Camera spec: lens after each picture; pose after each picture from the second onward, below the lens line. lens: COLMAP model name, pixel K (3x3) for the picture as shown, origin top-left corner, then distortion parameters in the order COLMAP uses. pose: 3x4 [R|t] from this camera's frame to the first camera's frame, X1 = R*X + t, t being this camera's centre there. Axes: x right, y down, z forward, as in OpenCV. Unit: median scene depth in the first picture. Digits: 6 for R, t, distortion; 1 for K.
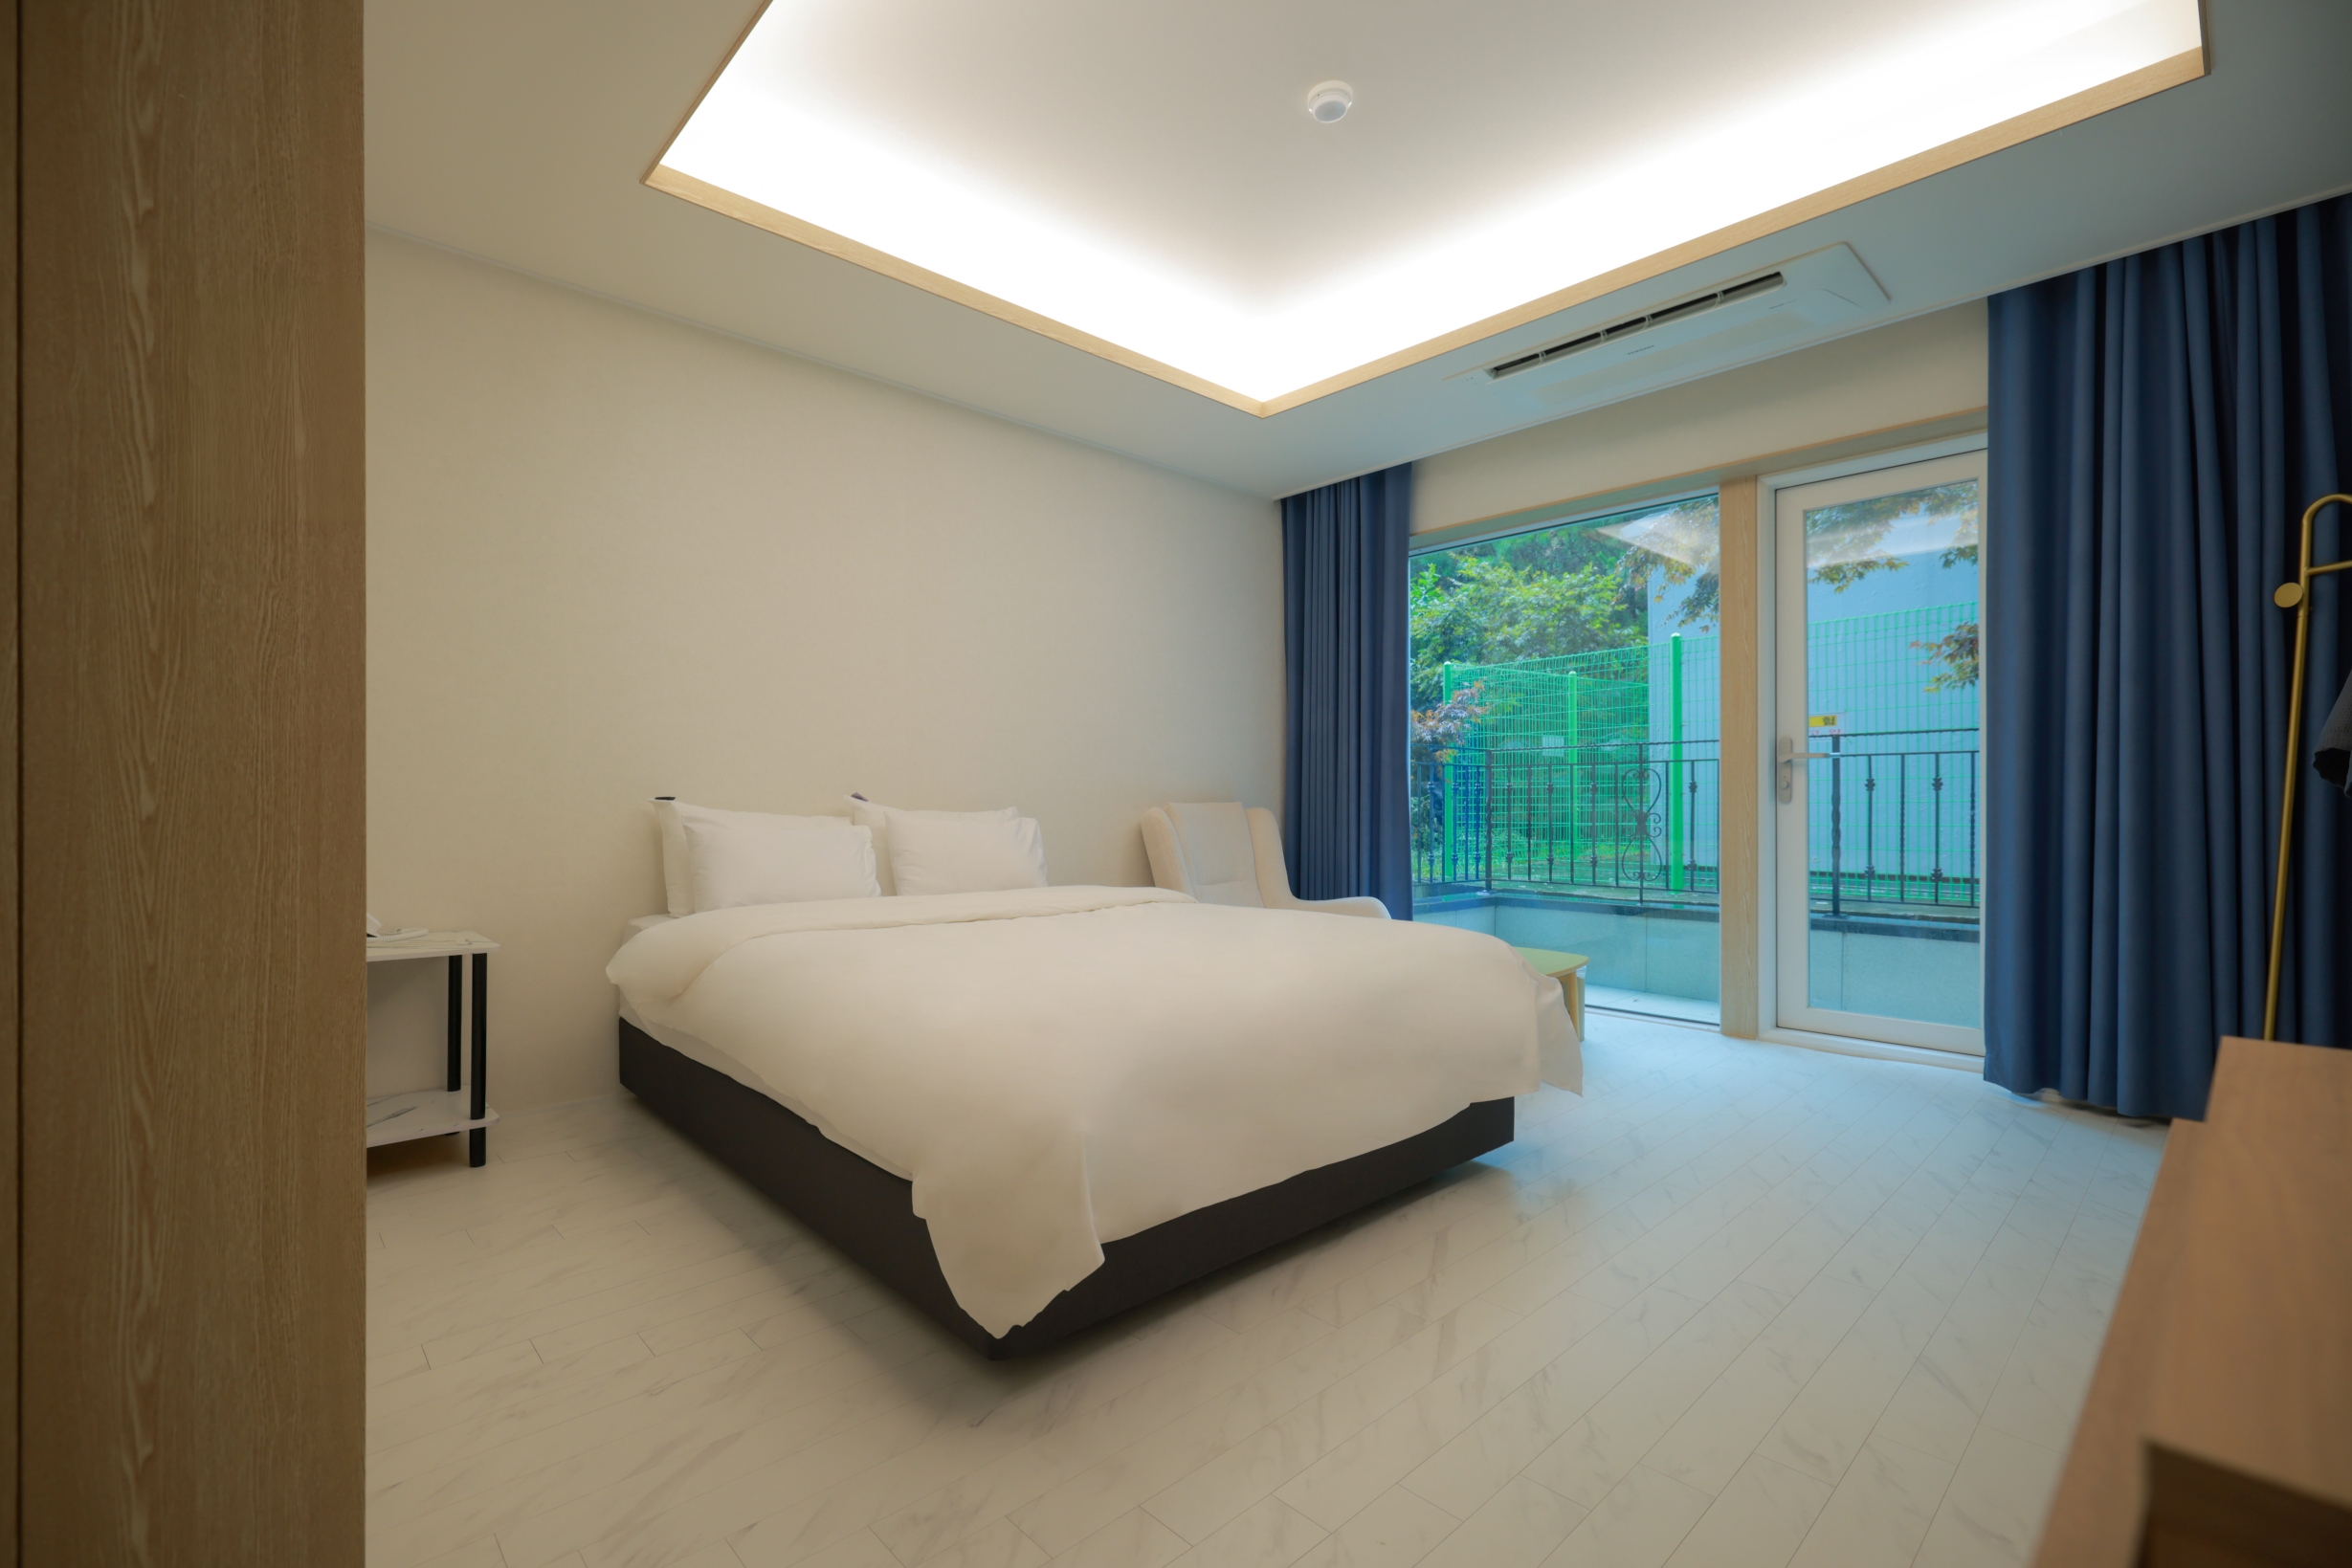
lens RADIAL K [[1034.4, 0, 1176.0], [0, 1034.4, 784.0], [0, 0, 1]] dist [-0.001040, -0.000364]
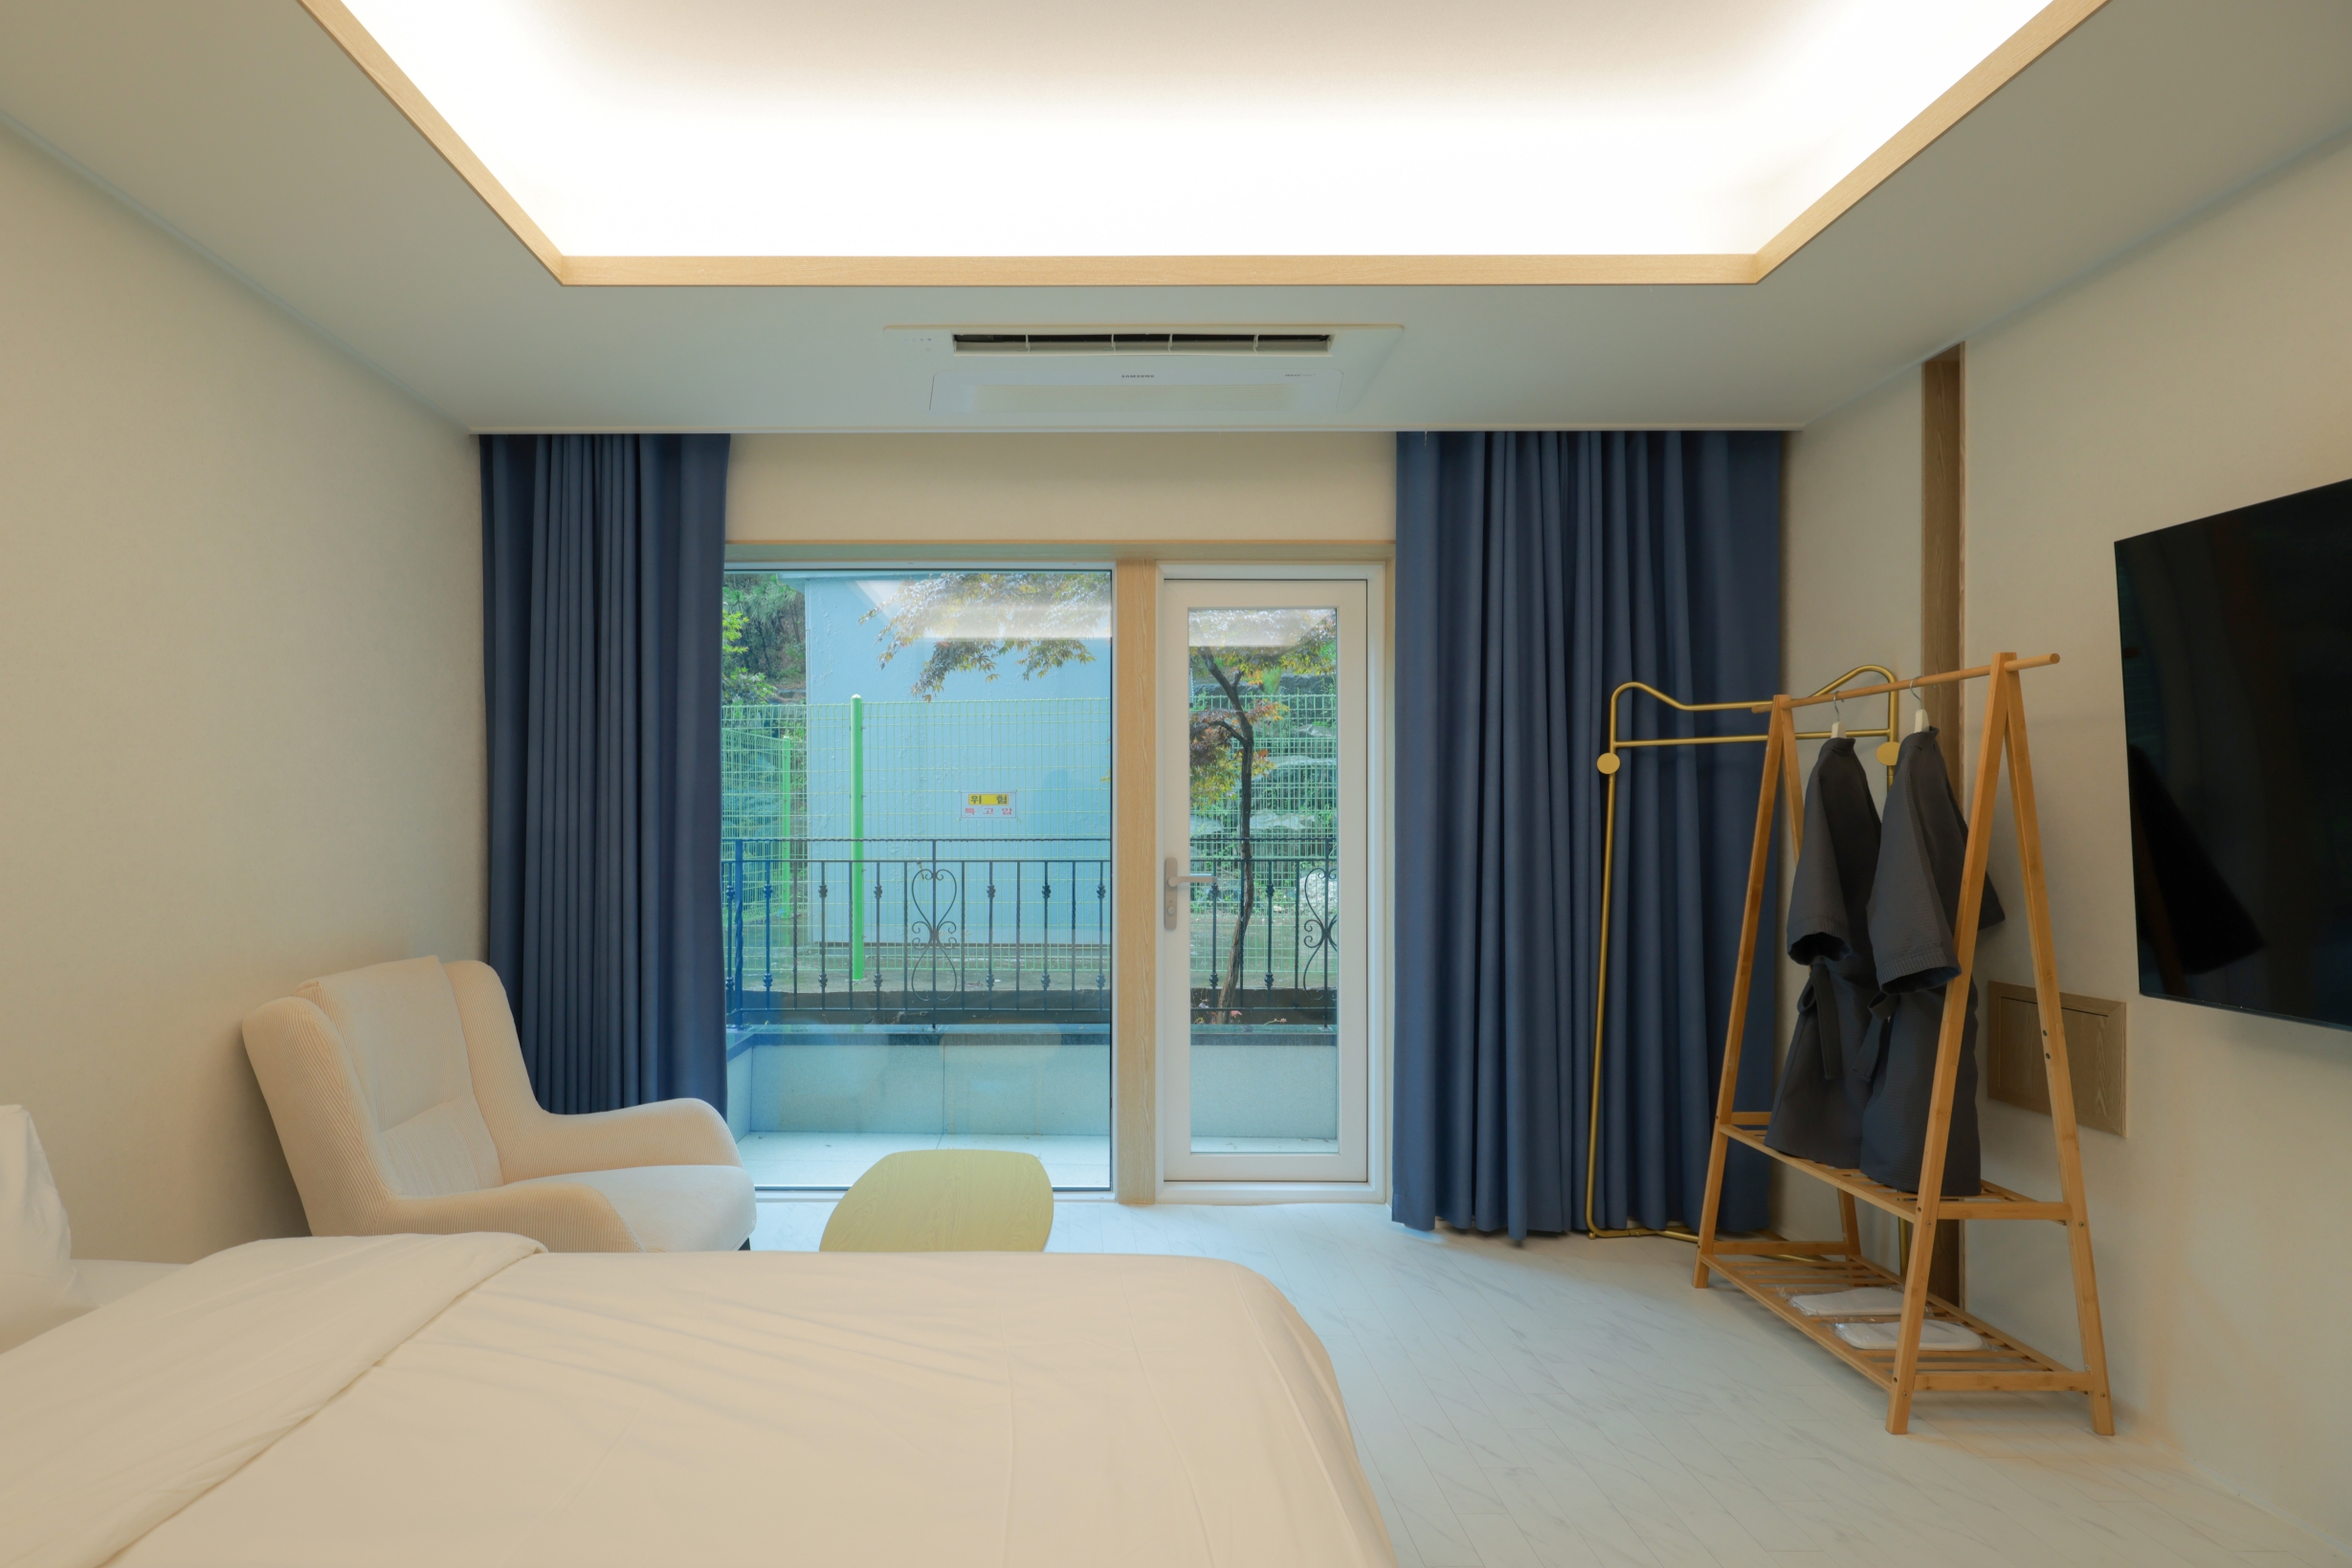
lens RADIAL K [[1125.2, 0, 1173.3], [0, 1125.2, 849.3], [0, 0, 1]] dist [-0.001118, -0.000396]
pose [[0.688528, 0.006024, 0.725185, -0.116830], [-0.015745, 0.999854, 0.006643, -0.059069], [-0.725039, -0.015992, 0.688523, 0.326467]]
